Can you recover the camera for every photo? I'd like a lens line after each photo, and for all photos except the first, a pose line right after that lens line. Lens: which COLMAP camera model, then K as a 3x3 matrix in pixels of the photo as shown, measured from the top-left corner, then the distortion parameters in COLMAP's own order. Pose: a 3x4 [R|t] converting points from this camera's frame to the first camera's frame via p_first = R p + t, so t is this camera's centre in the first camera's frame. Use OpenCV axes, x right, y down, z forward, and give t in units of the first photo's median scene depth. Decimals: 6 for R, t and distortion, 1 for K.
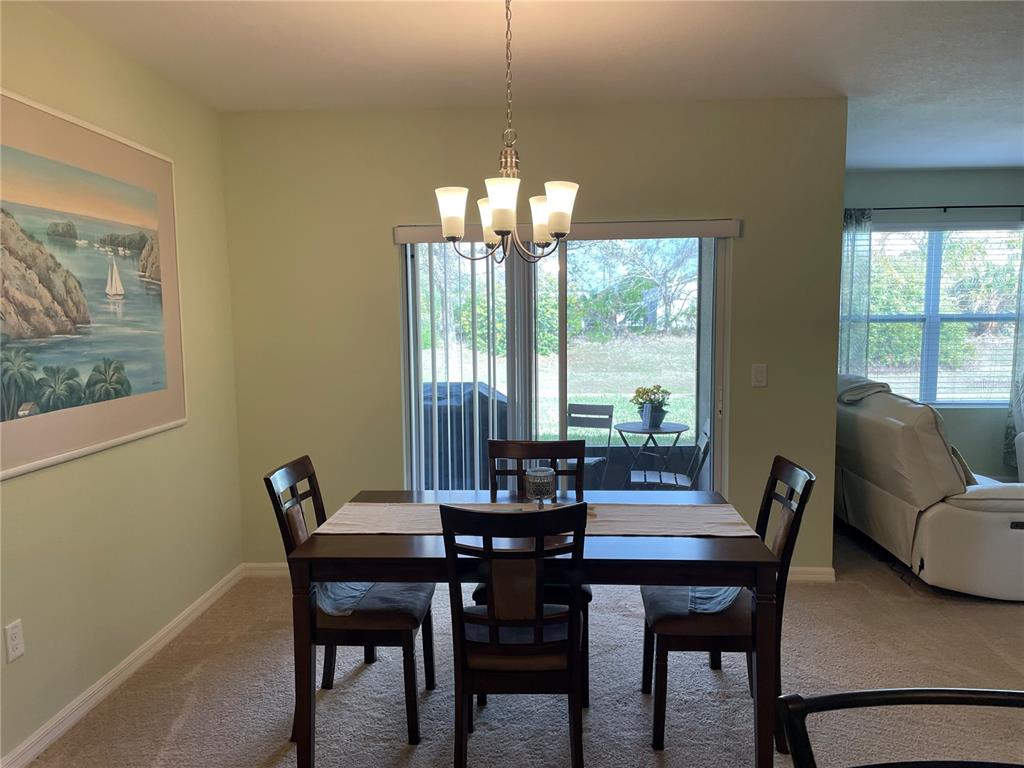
lens RADIAL K [[778.6, 0, 512.0], [0, 778.6, 384.0], [0, 0, 1]] dist [0.060034, -0.081833]
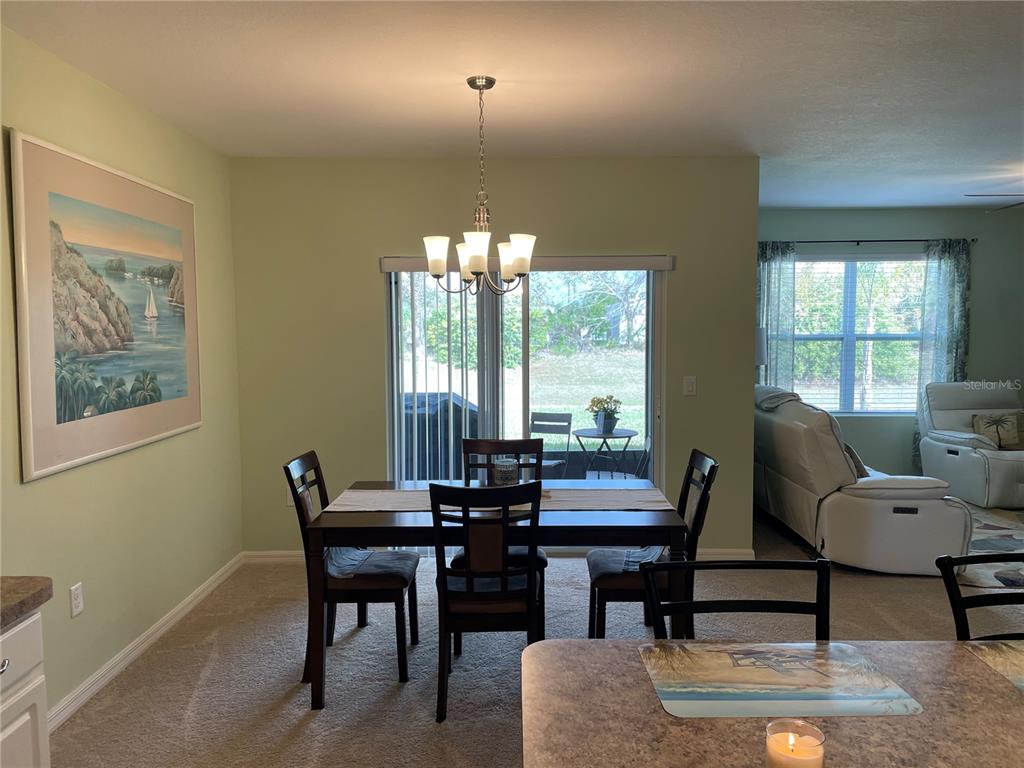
lens RADIAL K [[770.1, 0, 512.0], [0, 770.1, 384.0], [0, 0, 1]] dist [0.013097, -0.002532]
pose [[0.999034, 0.002444, 0.043873, -0.006622], [-0.001723, 0.999863, -0.016462, 0.006497], [-0.043908, 0.016370, 0.998901, -0.185989]]
